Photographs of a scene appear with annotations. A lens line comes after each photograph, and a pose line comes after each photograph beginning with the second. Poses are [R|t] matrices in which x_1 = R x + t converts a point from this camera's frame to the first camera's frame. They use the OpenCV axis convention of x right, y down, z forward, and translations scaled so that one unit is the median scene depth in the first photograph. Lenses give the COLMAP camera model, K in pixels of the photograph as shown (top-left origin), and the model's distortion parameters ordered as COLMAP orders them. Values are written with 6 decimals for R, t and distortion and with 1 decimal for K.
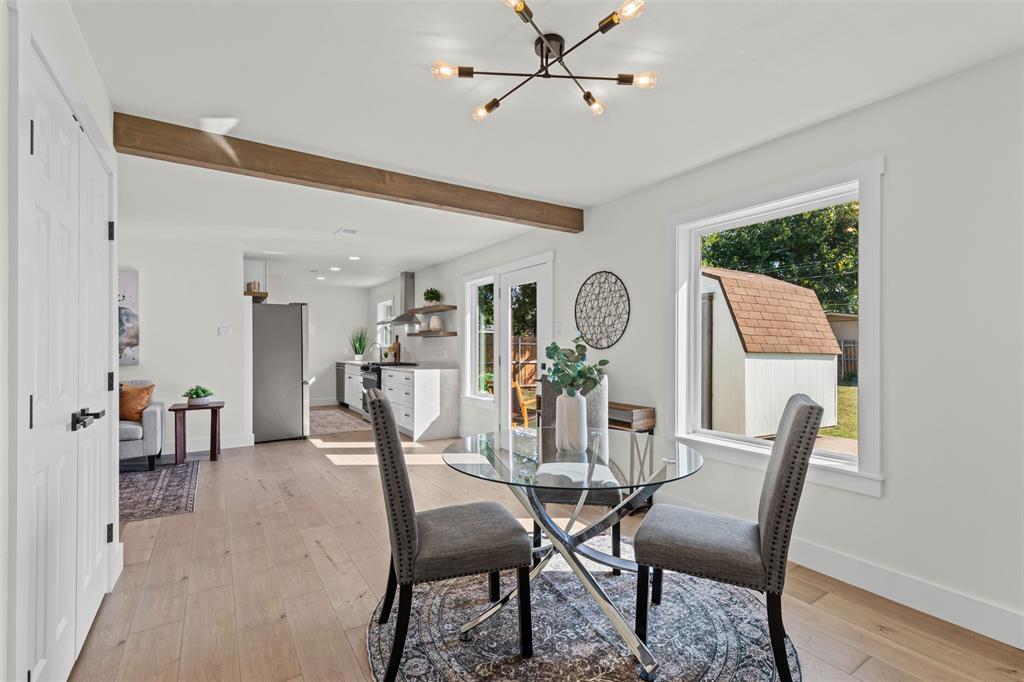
lens RADIAL K [[459.7, 0, 526.2], [0, 459.7, 336.8], [0, 0, 1]] dist [0.005517, -0.001690]
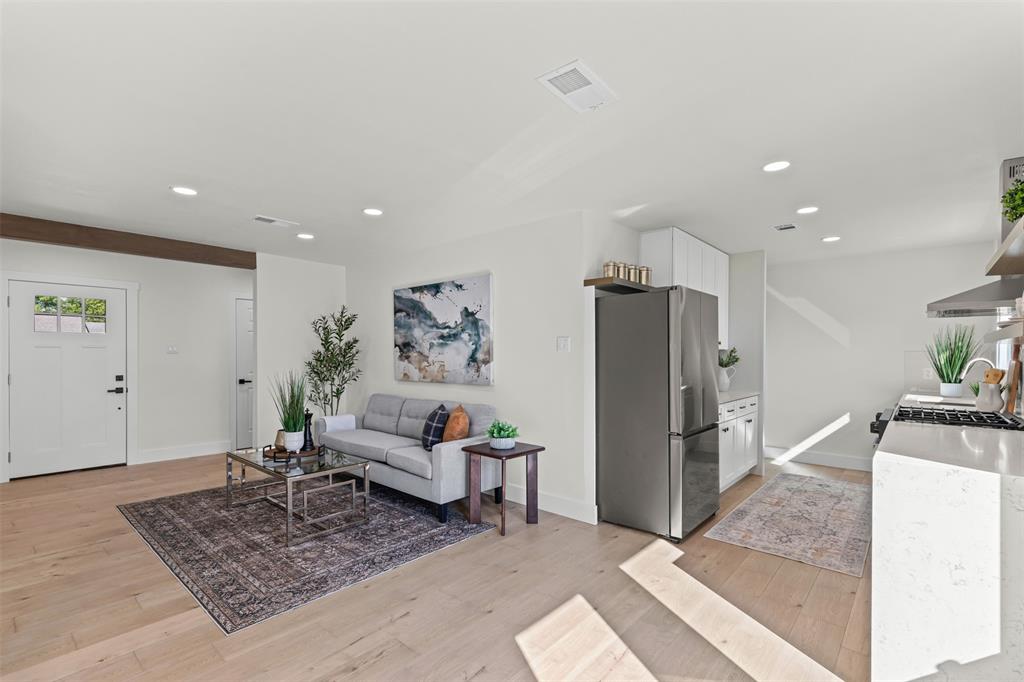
lens RADIAL K [[459.7, 0, 514.3], [0, 459.7, 355.3], [0, 0, 1]] dist [0.005517, -0.001690]
pose [[0.251601, -0.001390, -0.967830, -0.016803], [0.015856, 0.999871, 0.002686, 0.003636], [0.967701, -0.016021, 0.251591, 0.832721]]
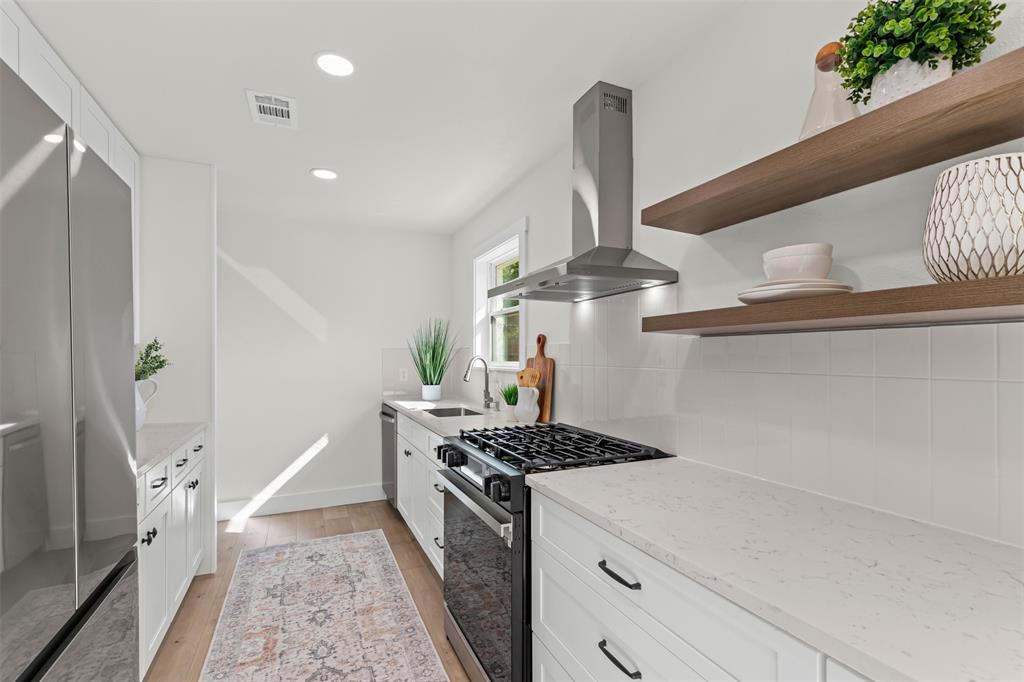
lens RADIAL K [[459.7, 0, 508.3], [0, 459.7, 340.5], [0, 0, 1]] dist [0.005517, -0.001690]
pose [[0.985140, -0.011382, -0.171377, -0.416093], [0.009277, 0.999871, -0.013079, 0.007893], [0.171504, 0.011294, 0.985119, 1.123012]]
